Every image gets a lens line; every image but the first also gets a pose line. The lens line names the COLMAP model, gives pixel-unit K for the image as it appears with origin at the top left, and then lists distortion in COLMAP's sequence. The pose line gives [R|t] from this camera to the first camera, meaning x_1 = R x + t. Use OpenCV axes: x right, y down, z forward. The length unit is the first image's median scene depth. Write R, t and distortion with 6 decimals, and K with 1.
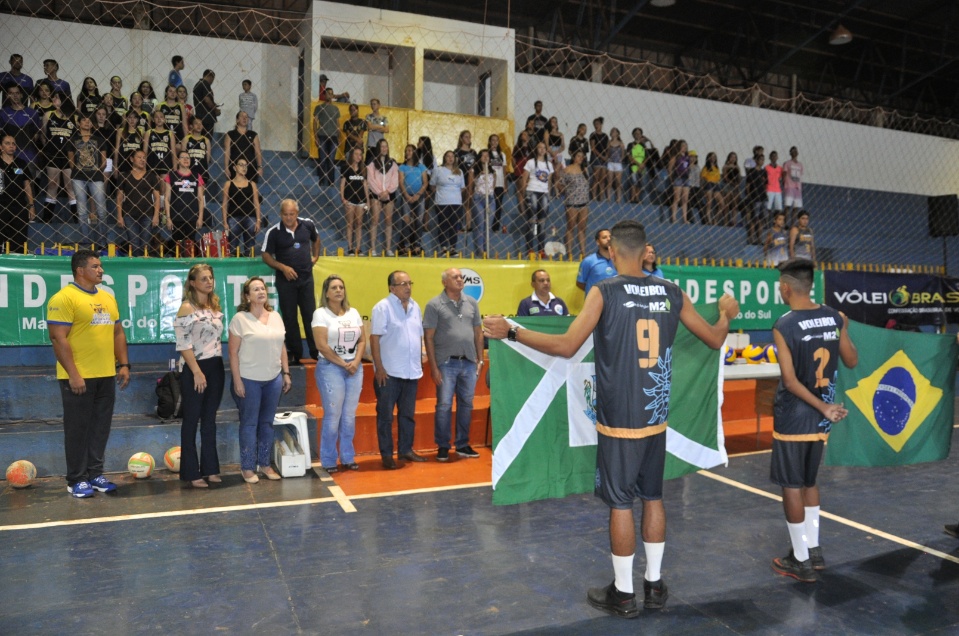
lens RADIAL K [[749.4, 0, 479.3], [0, 749.4, 301.1], [0, 0, 1]] dist [-0.133879, 0.096681]
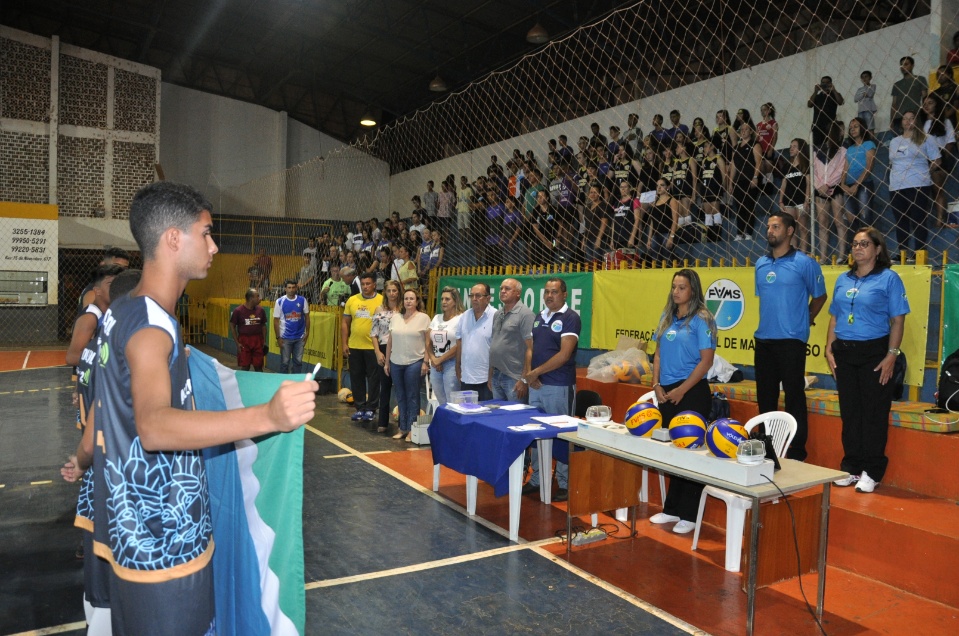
lens RADIAL K [[749.4, 0, 486.4], [0, 749.4, 312.5], [0, 0, 1]] dist [-0.133879, 0.096681]
pose [[0.148380, 0.021827, -0.988689, 0.574795], [-0.037796, 0.999151, 0.016386, -0.008986], [0.988208, 0.034937, 0.149079, 0.503785]]
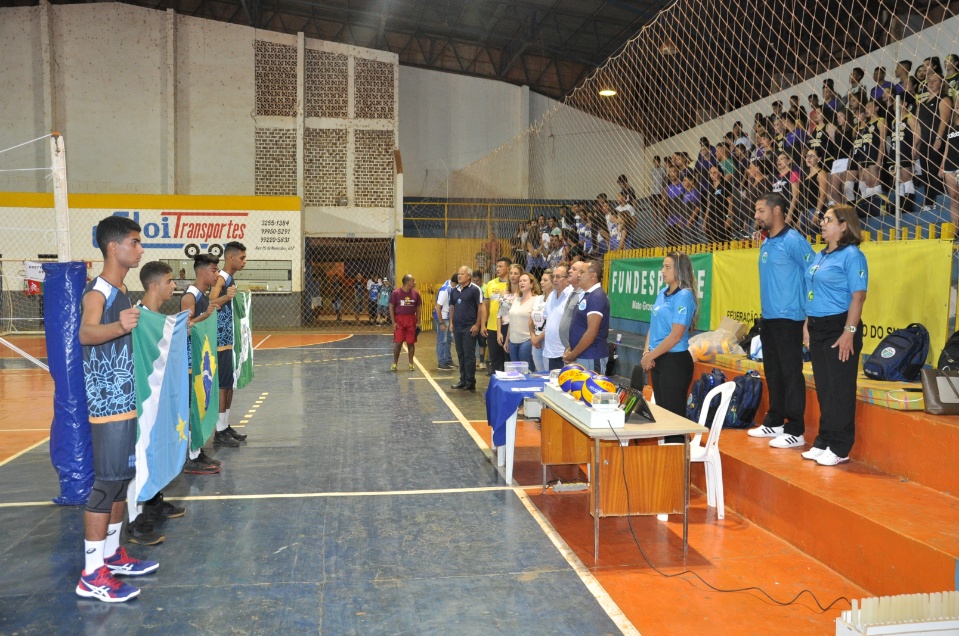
lens RADIAL K [[868.0, 0, 483.5], [0, 868.0, 319.4], [0, 0, 1]] dist [-0.077493, 0.121510]
pose [[-0.229253, 0.041336, -0.972489, 0.731923], [-0.029280, 0.998353, 0.049338, -0.011691], [0.972926, 0.039786, -0.227665, 0.704785]]
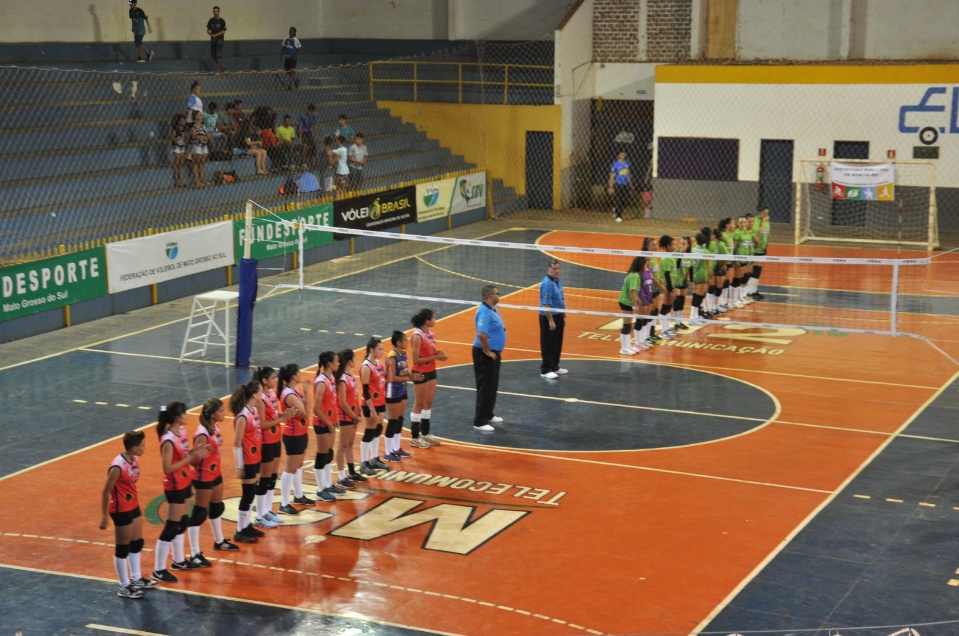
lens RADIAL K [[1710.1, 0, 476.2], [0, 1710.1, 320.9], [0, 0, 1]] dist [0.304760, 0.000000]
pose [[-0.738756, 0.114975, -0.664093, 1.966884], [-0.020062, 0.981154, 0.192185, -0.361322], [0.673674, 0.155301, -0.722527, 1.344610]]
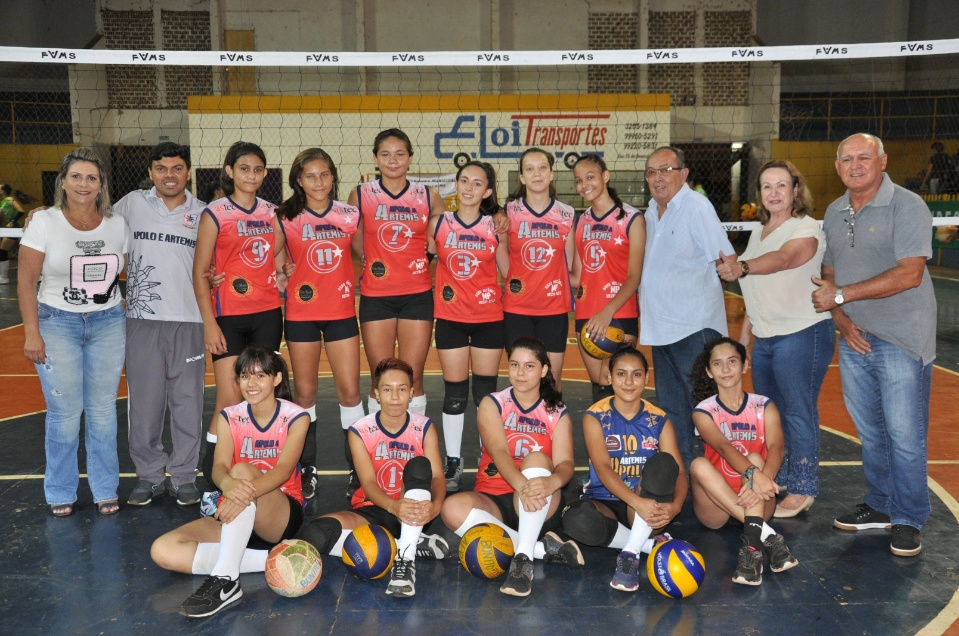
lens RADIAL K [[1019.6, 0, 490.6], [0, 1019.6, 296.4], [0, 0, 1]] dist [0.044389, 0.000000]
pose [[-0.349640, 0.087970, -0.932745, 0.913040], [-0.016428, 0.994853, 0.099985, 0.019448], [0.936740, 0.050282, -0.346395, 0.129035]]
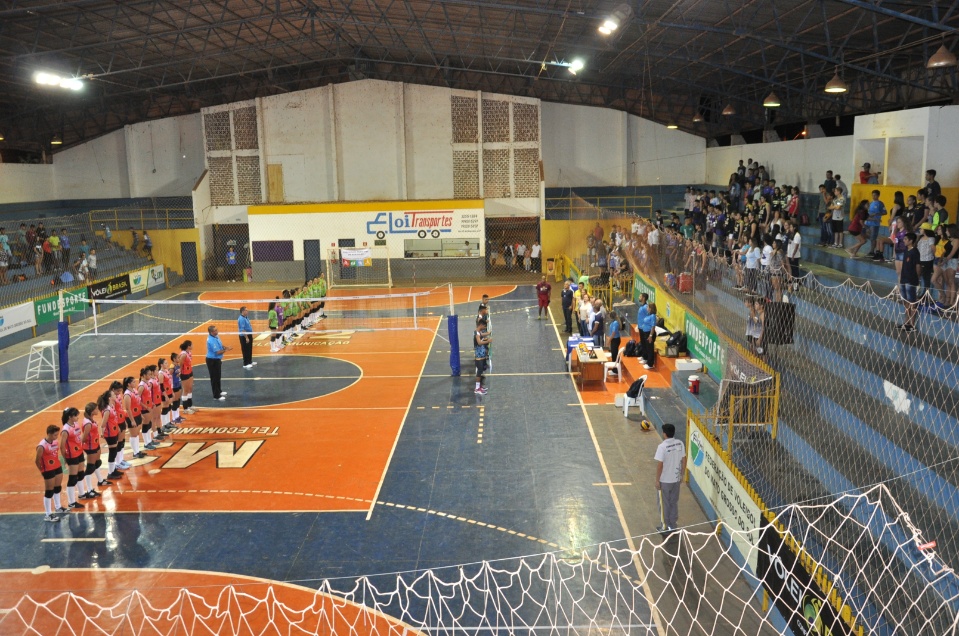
lens RADIAL K [[822.3, 0, 487.1], [0, 822.3, 314.4], [0, 0, 1]] dist [-0.096069, 0.085223]
pose [[-0.390021, 0.161360, -0.906557, 2.012316], [-0.002151, 0.984364, 0.176134, -0.356546], [0.920803, 0.070646, -0.383576, 1.158320]]
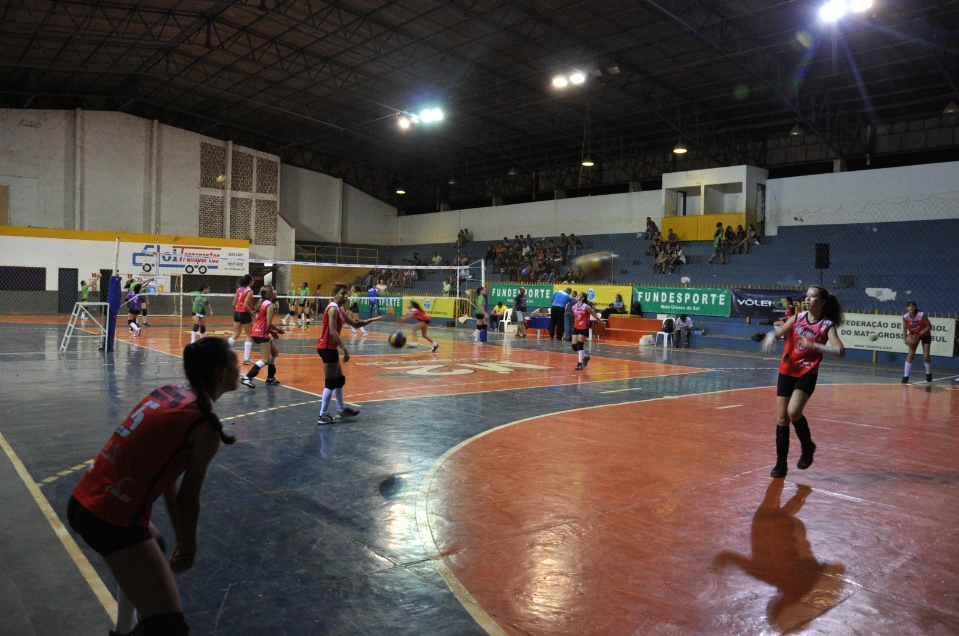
lens RADIAL K [[749.4, 0, 478.8], [0, 749.4, 298.3], [0, 0, 1]] dist [-0.133879, 0.096681]
pose [[0.288053, 0.010925, -0.957552, 2.240587], [-0.045329, 0.998970, -0.002239, 0.021563], [0.956541, 0.044050, 0.288251, -0.272471]]
